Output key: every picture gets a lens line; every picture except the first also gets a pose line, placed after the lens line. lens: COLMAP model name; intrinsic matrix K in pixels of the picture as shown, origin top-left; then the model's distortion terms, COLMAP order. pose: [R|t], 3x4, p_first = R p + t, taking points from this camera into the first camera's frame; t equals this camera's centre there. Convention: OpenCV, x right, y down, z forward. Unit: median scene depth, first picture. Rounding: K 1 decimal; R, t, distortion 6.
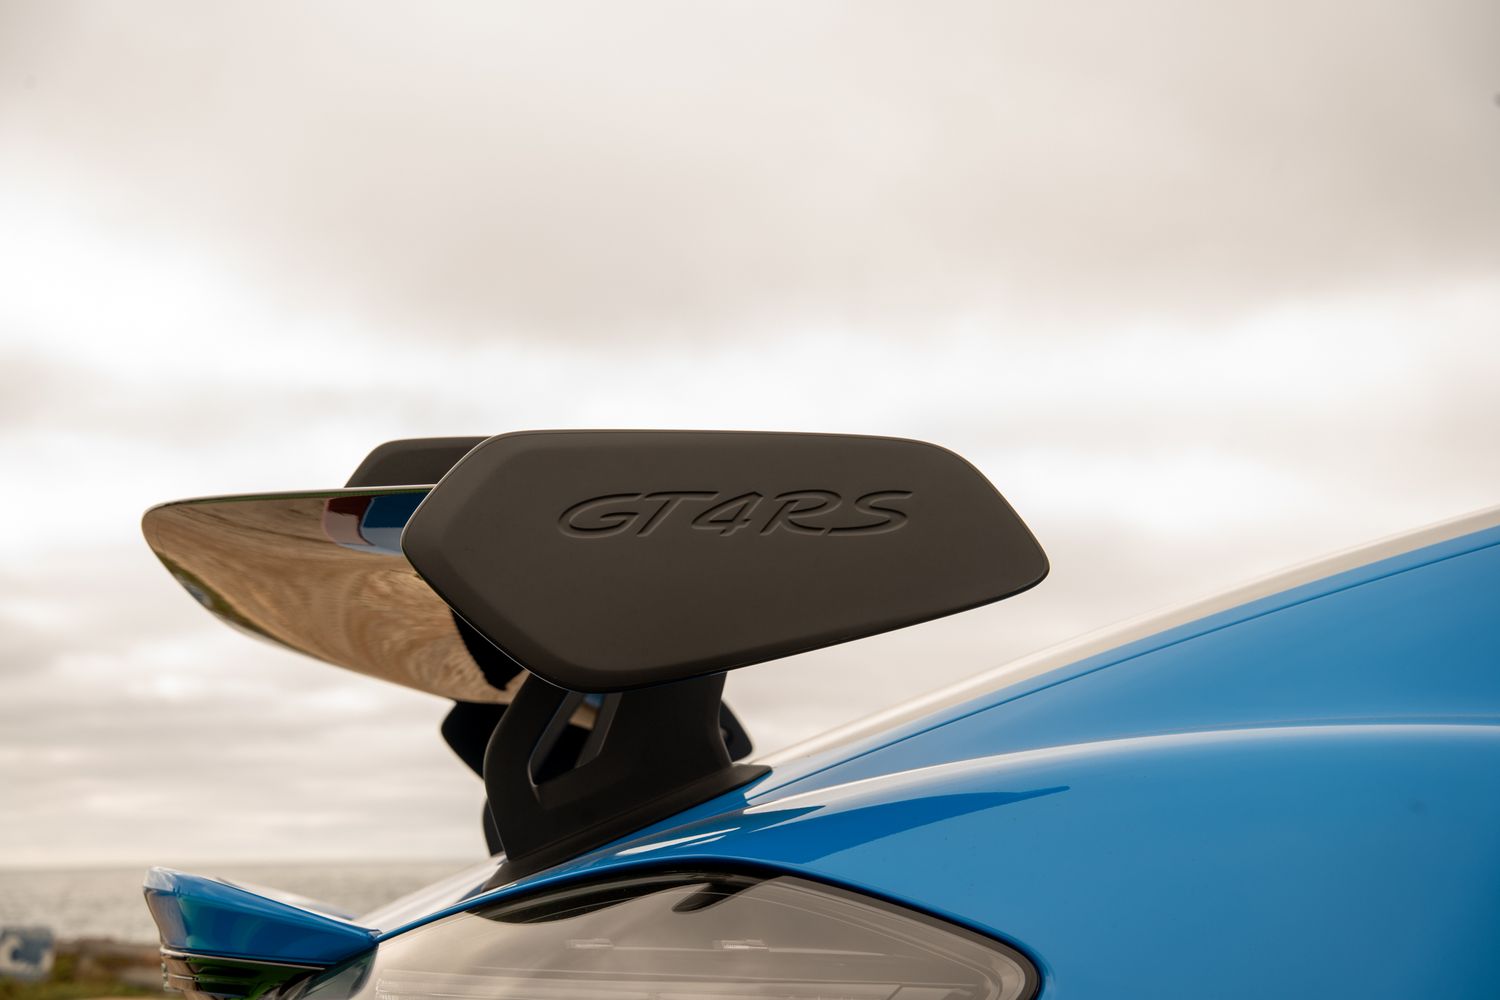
lens RADIAL K [[2556.6, 0, 749.7], [0, 2556.6, 498.7], [0, 0, 1]] dist [0.317888, 0.000000]
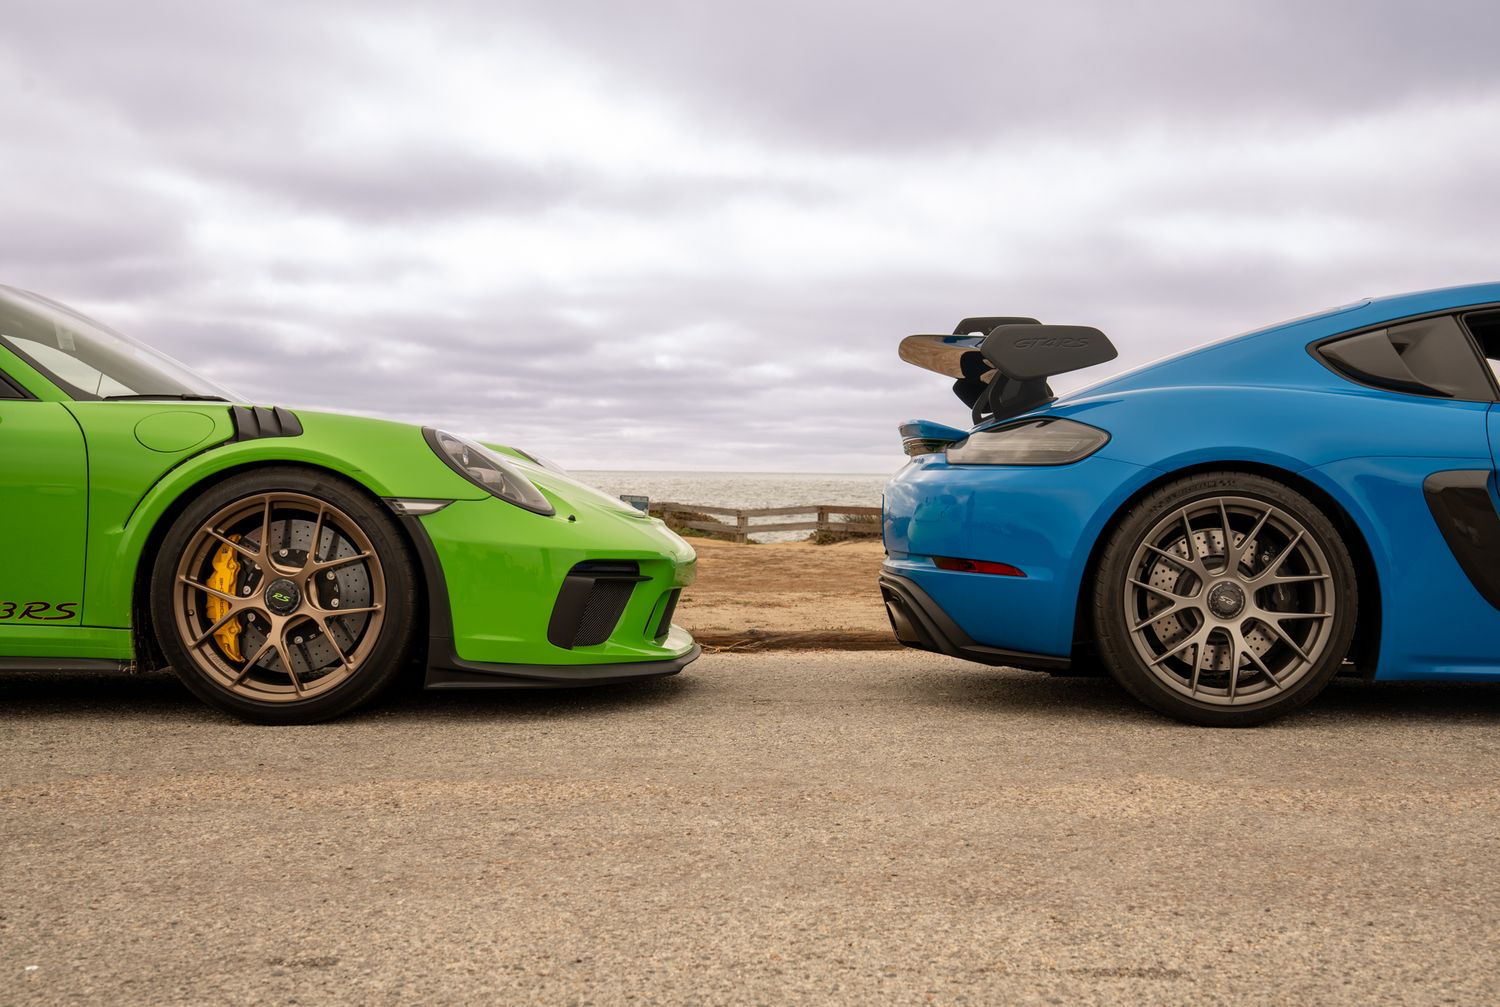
lens RADIAL K [[1661.6, 0, 749.0], [0, 1661.6, 503.3], [0, 0, 1]] dist [0.013240, 0.000000]
pose [[0.985335, 0.014314, -0.170031, -0.024922], [0.012450, 0.987789, 0.155302, -0.169609], [0.170178, -0.155142, 0.973124, -1.929699]]
